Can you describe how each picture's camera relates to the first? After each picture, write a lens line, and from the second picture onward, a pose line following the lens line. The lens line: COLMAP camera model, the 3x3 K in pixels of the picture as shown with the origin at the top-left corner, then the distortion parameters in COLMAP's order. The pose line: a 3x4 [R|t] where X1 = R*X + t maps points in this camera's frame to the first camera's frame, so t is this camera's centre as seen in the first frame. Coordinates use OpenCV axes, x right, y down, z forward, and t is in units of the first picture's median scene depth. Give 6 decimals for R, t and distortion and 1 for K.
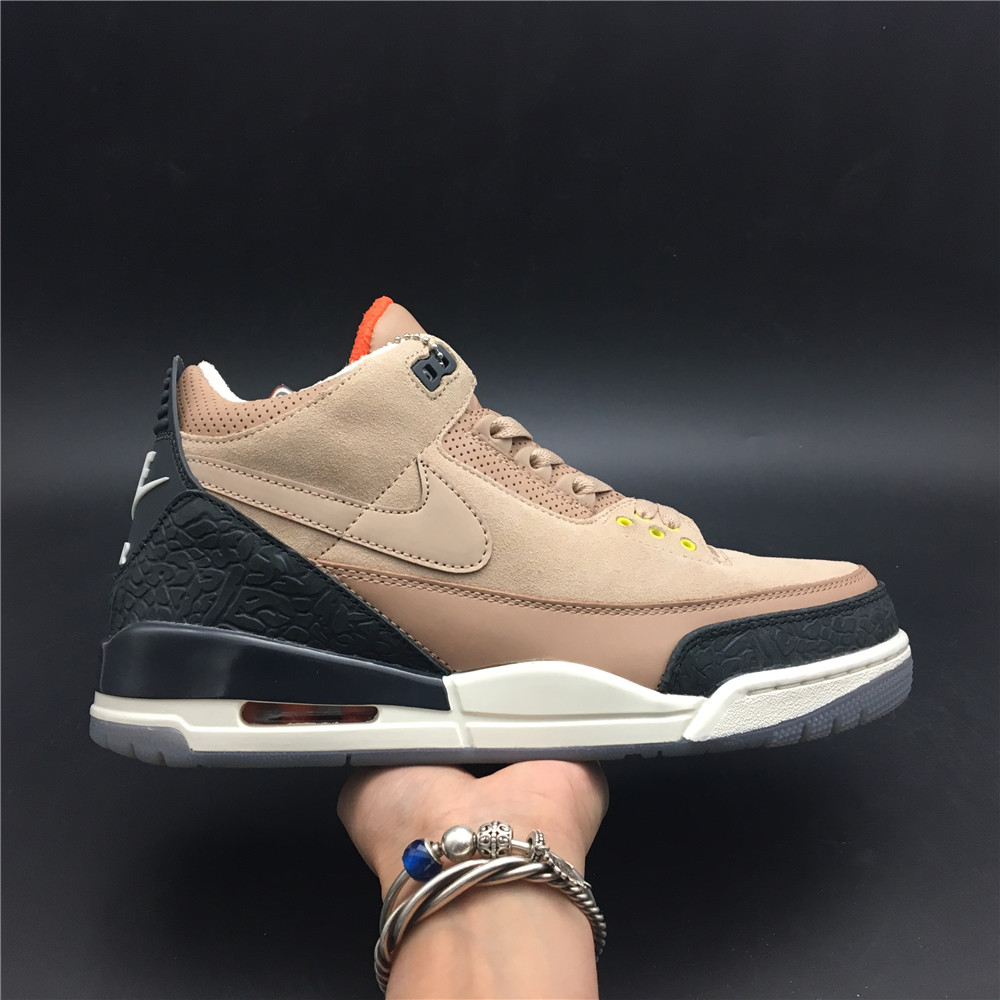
lens RADIAL K [[1173.4, 0, 500.0], [0, 1173.4, 500.0], [0, 0, 1]] dist [0.115668, -0.305707]
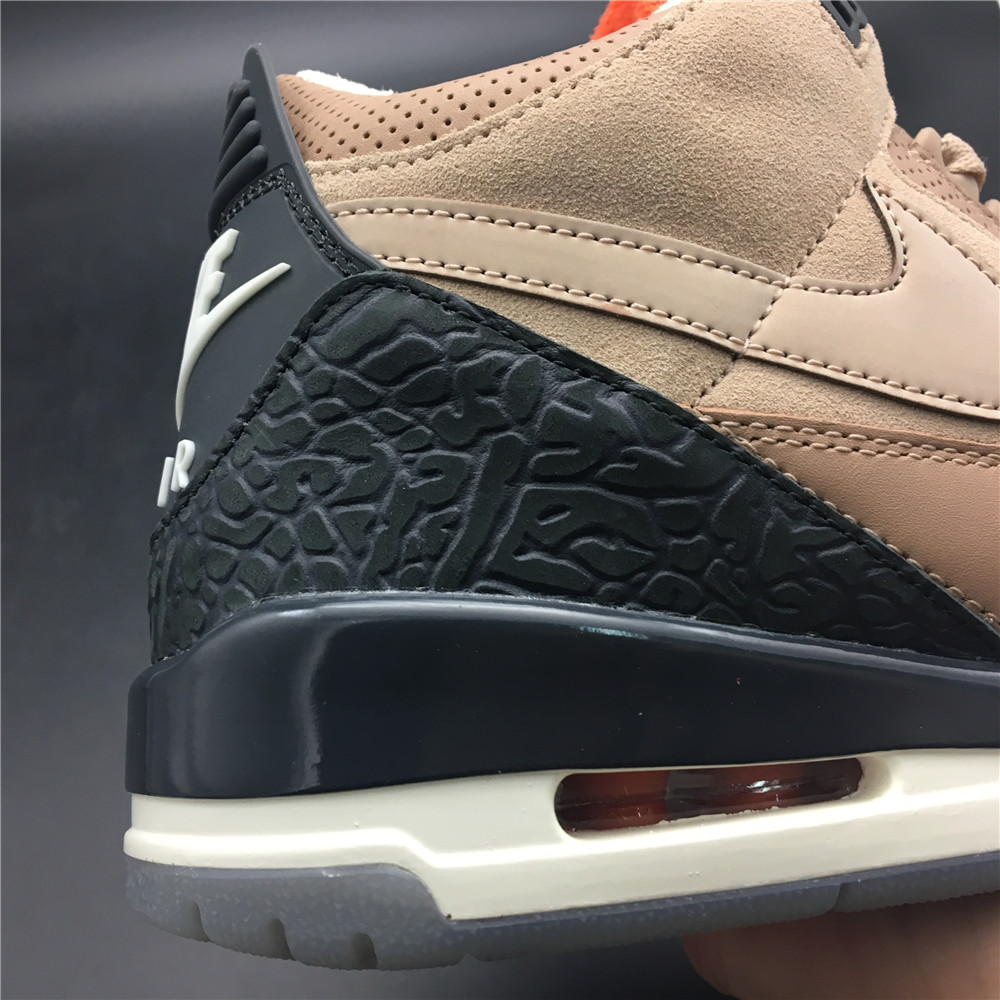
lens RADIAL K [[1173.4, 0, 500.0], [0, 1173.4, 500.0], [0, 0, 1]] dist [0.115668, -0.305707]
pose [[0.989896, -0.079404, 0.117478, -0.271675], [0.088331, 0.993424, -0.072839, 0.105881], [-0.110921, 0.082480, 0.990401, 0.601941]]
